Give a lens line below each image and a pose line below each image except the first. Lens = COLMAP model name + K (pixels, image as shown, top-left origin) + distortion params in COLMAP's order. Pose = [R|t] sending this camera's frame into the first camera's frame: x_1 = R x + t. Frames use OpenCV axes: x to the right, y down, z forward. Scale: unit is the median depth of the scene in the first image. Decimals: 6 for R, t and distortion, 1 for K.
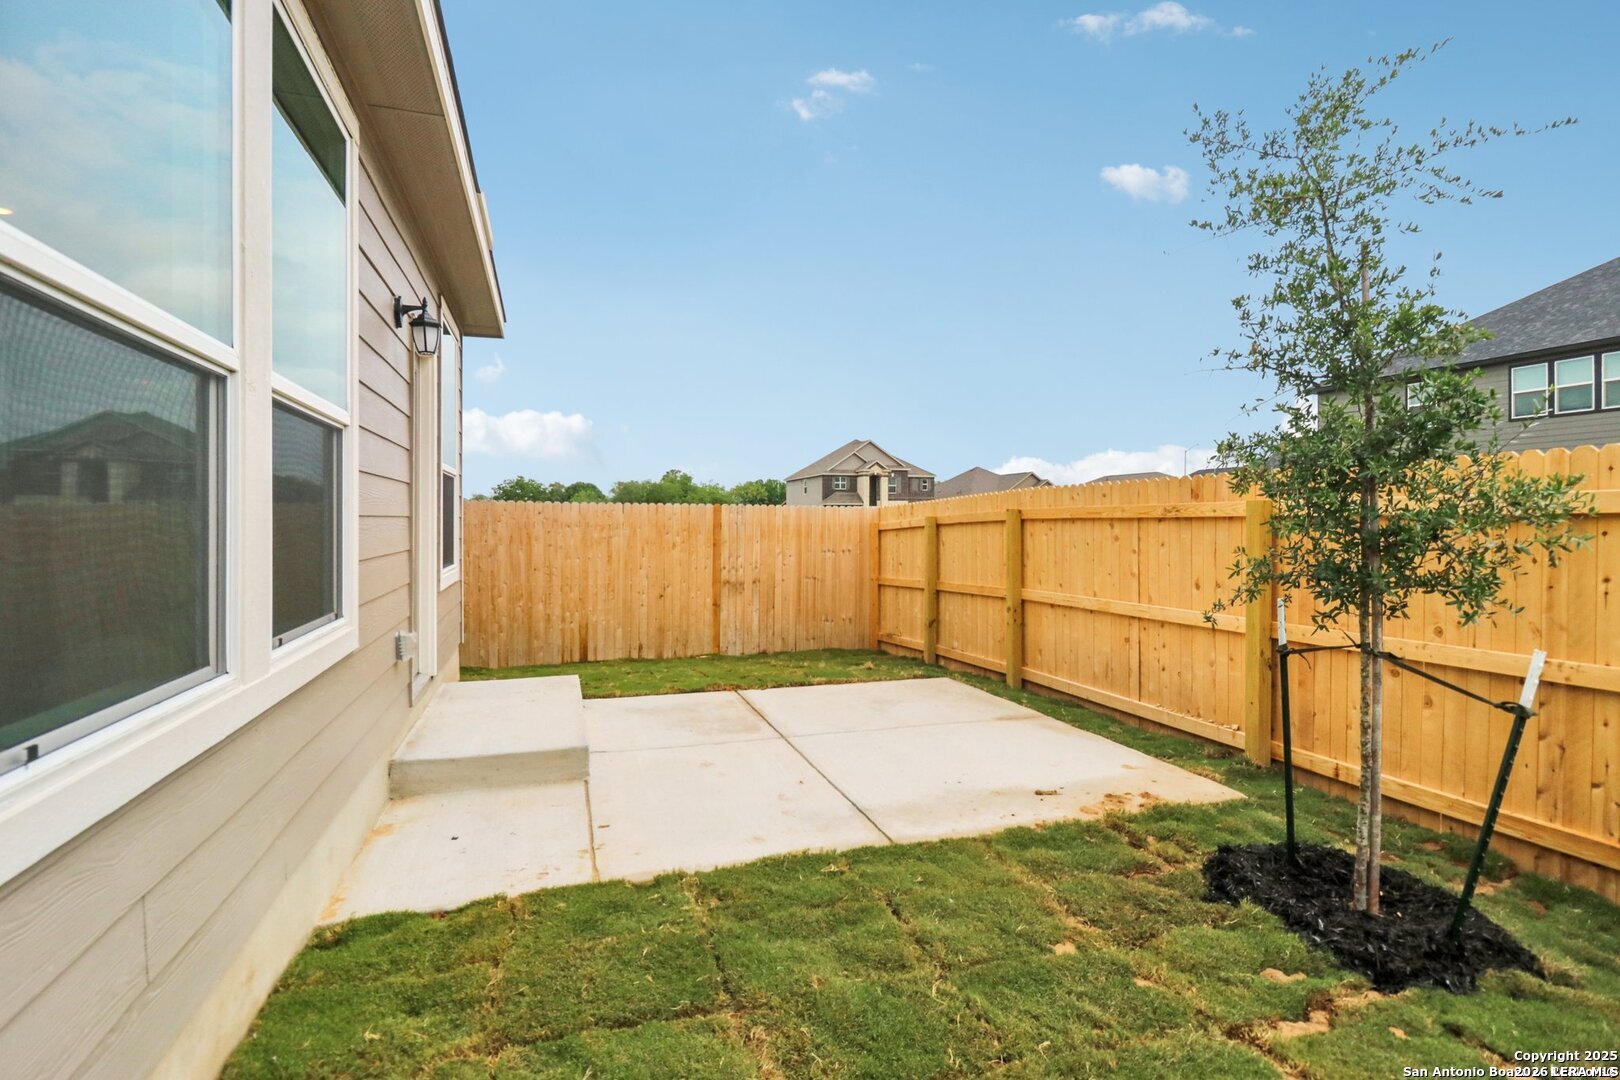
lens RADIAL K [[767.4, 0, 818.6], [0, 767.4, 526.9], [0, 0, 1]] dist [-0.008654, 0.002740]
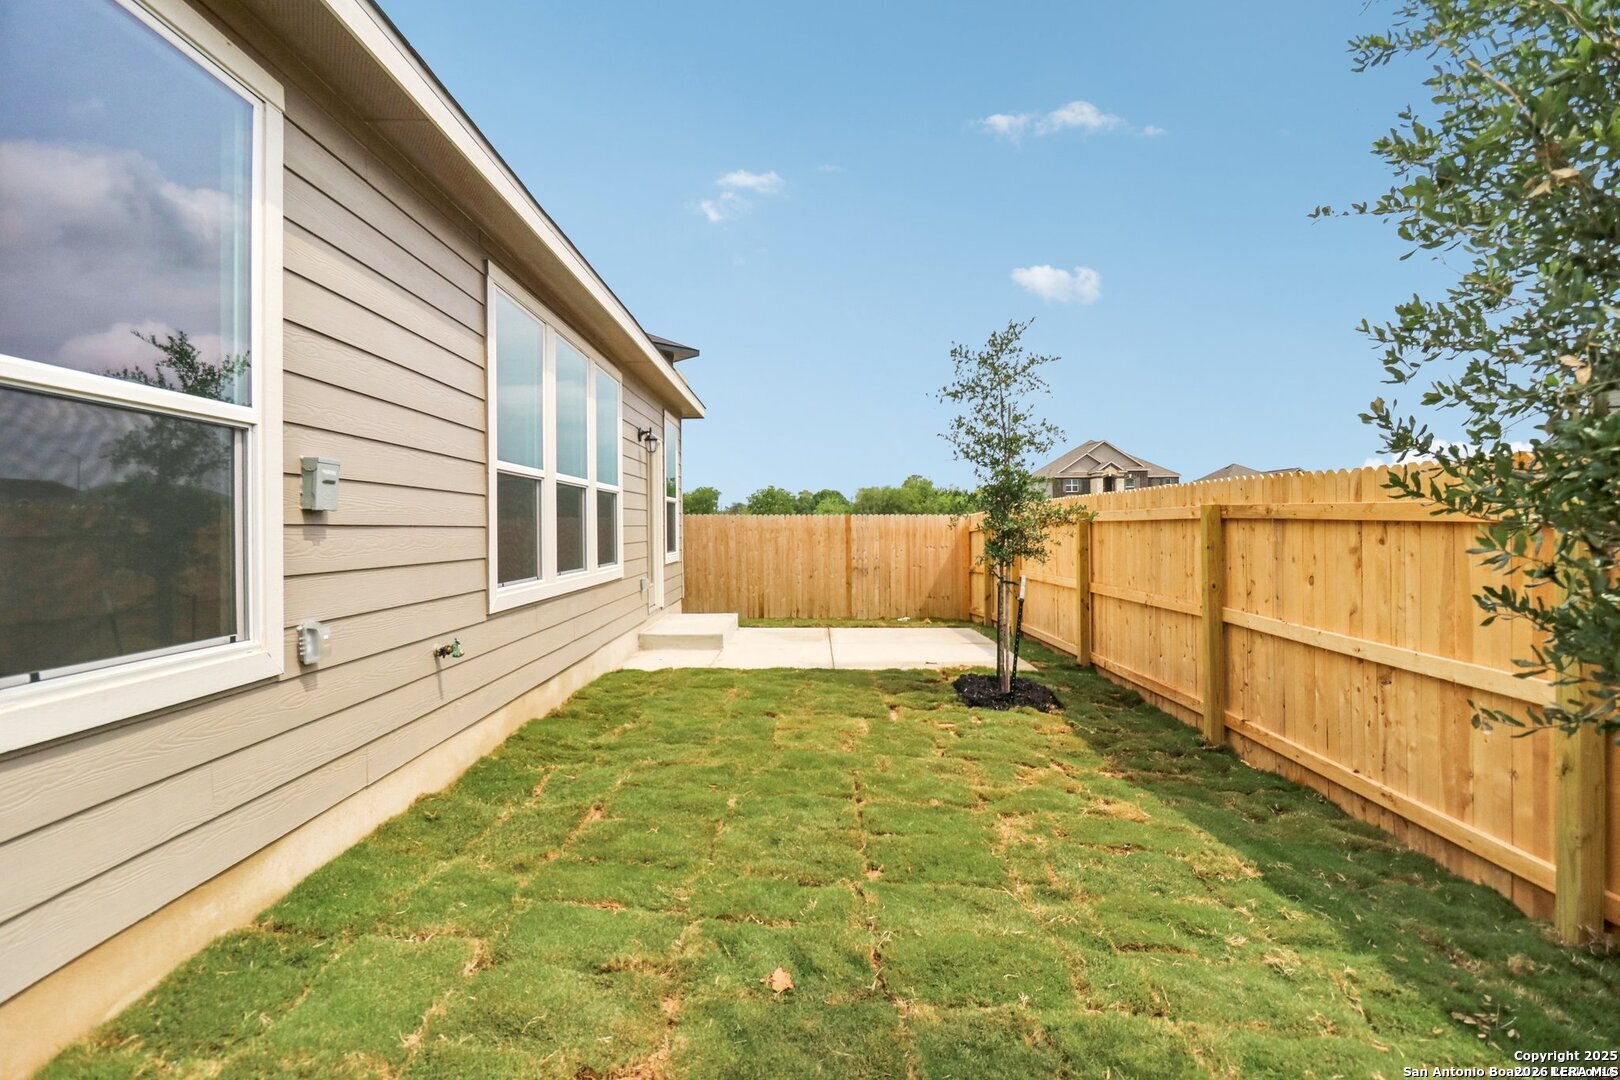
lens RADIAL K [[767.4, 0, 807.1], [0, 767.4, 543.1], [0, 0, 1]] dist [-0.008654, 0.002740]
pose [[0.946883, -0.001812, -0.321573, 0.266548], [0.006632, 0.999881, 0.013895, 0.004450], [0.321510, -0.015289, 0.946783, -0.409166]]
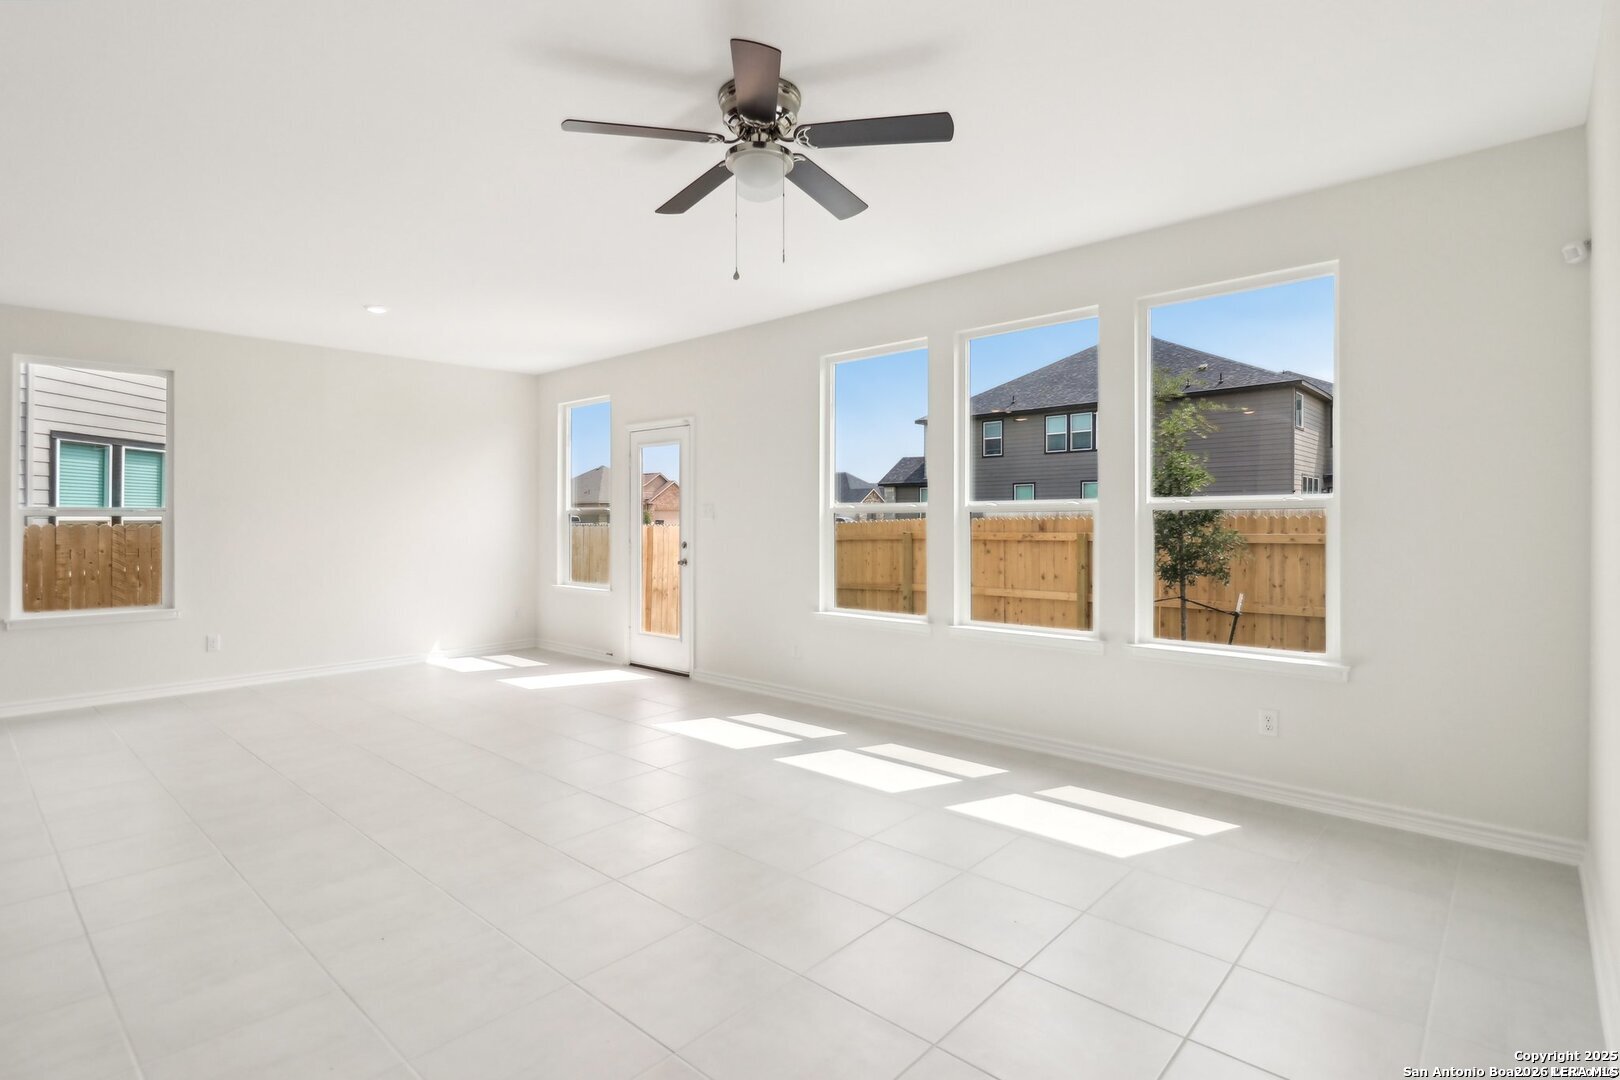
lens RADIAL K [[814.0, 0, 794.5], [0, 814.0, 534.4], [0, 0, 1]] dist [0.001976, 0.000642]
pose [[0.881681, -0.009134, 0.471758, -0.553938], [0.005272, 0.999941, 0.009507, -0.028594], [-0.471817, -0.005895, 0.881677, -0.258535]]
